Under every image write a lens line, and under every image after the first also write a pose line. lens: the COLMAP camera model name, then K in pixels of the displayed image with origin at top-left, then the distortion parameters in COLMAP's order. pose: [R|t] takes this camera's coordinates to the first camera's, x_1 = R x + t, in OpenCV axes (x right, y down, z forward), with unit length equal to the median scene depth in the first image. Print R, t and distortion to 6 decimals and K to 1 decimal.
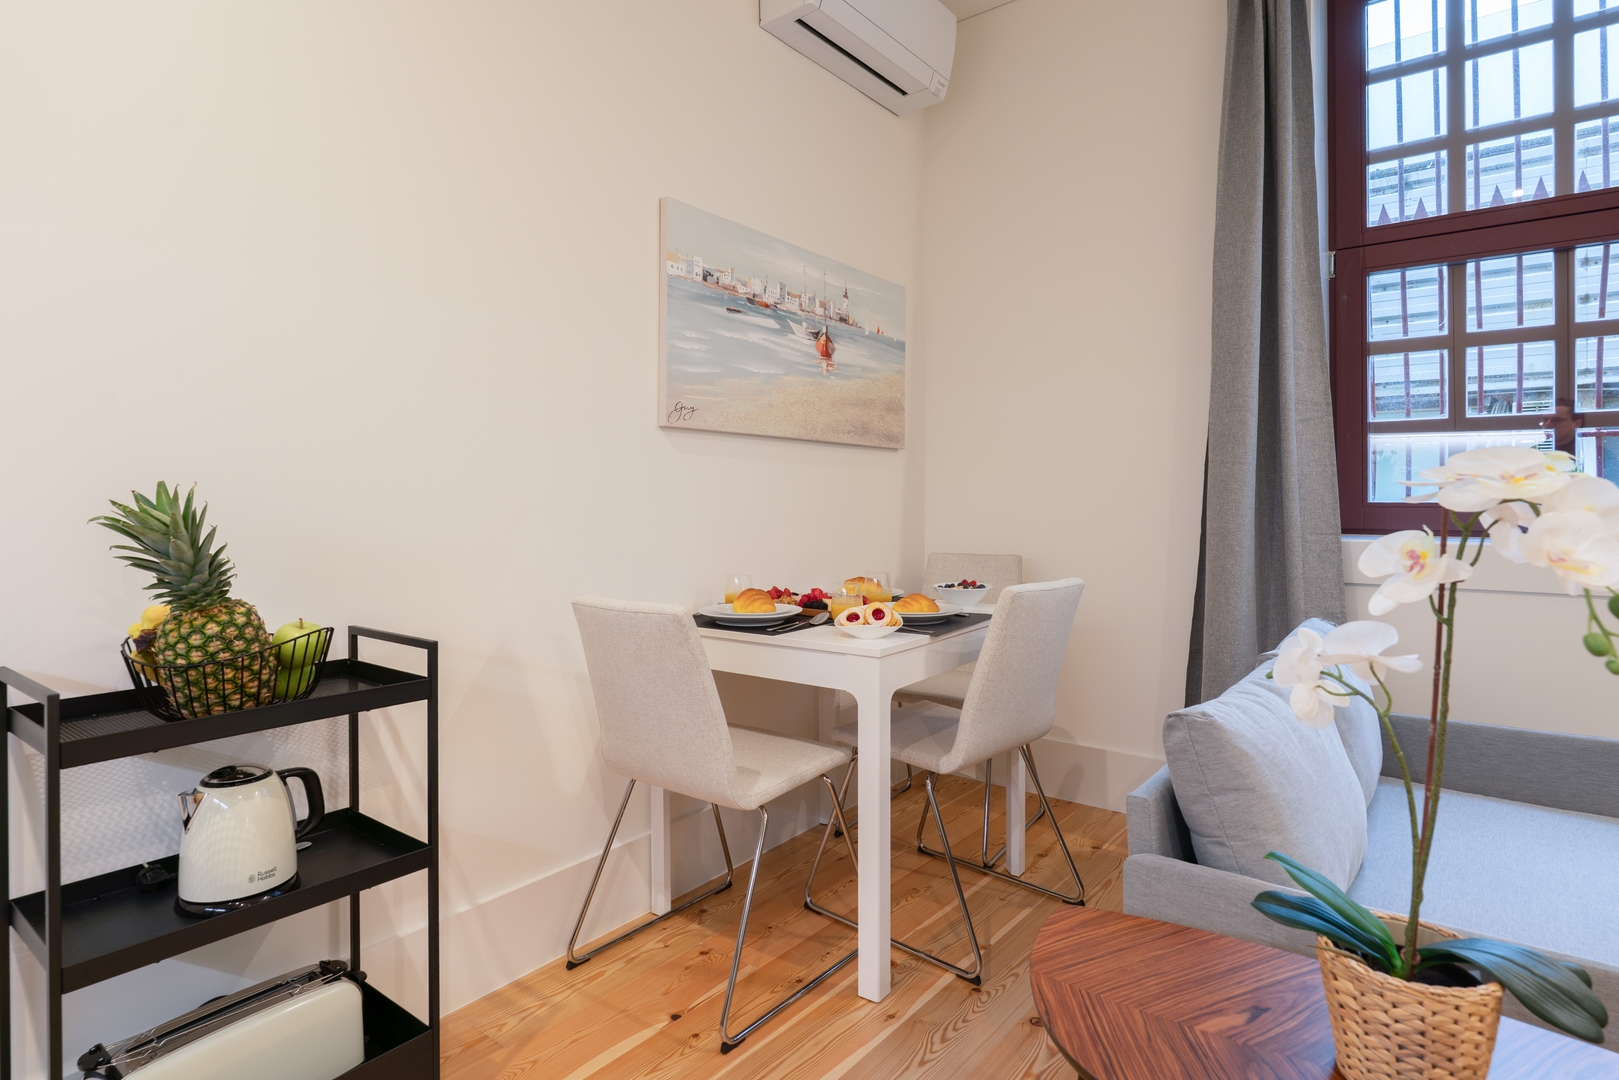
lens RADIAL K [[879.7, 0, 823.0], [0, 879.7, 496.6], [0, 0, 1]] dist [-0.003682, 0.000152]
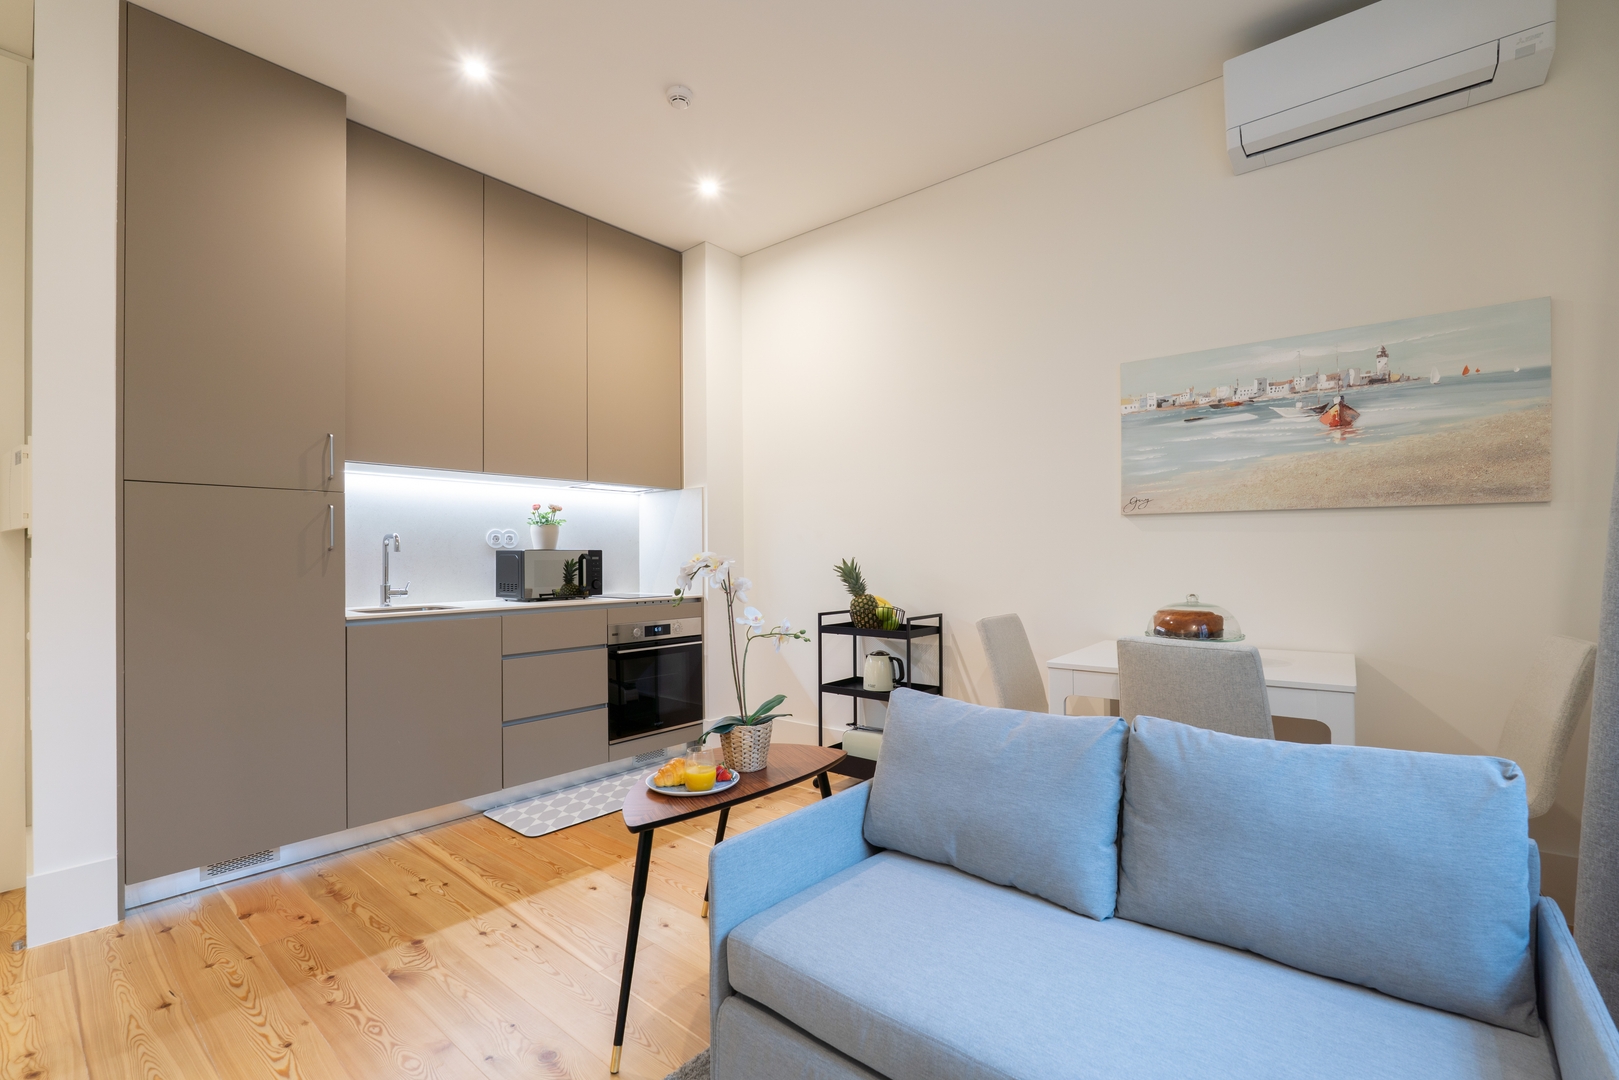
lens RADIAL K [[708.3, 0, 819.3], [0, 708.3, 553.2], [0, 0, 1]] dist [-0.009347, 0.000611]
pose [[-0.030643, -0.004037, -0.999522, 1.045378], [0.006082, 0.999973, -0.004225, -0.012180], [0.999512, -0.006208, -0.030618, 0.509987]]
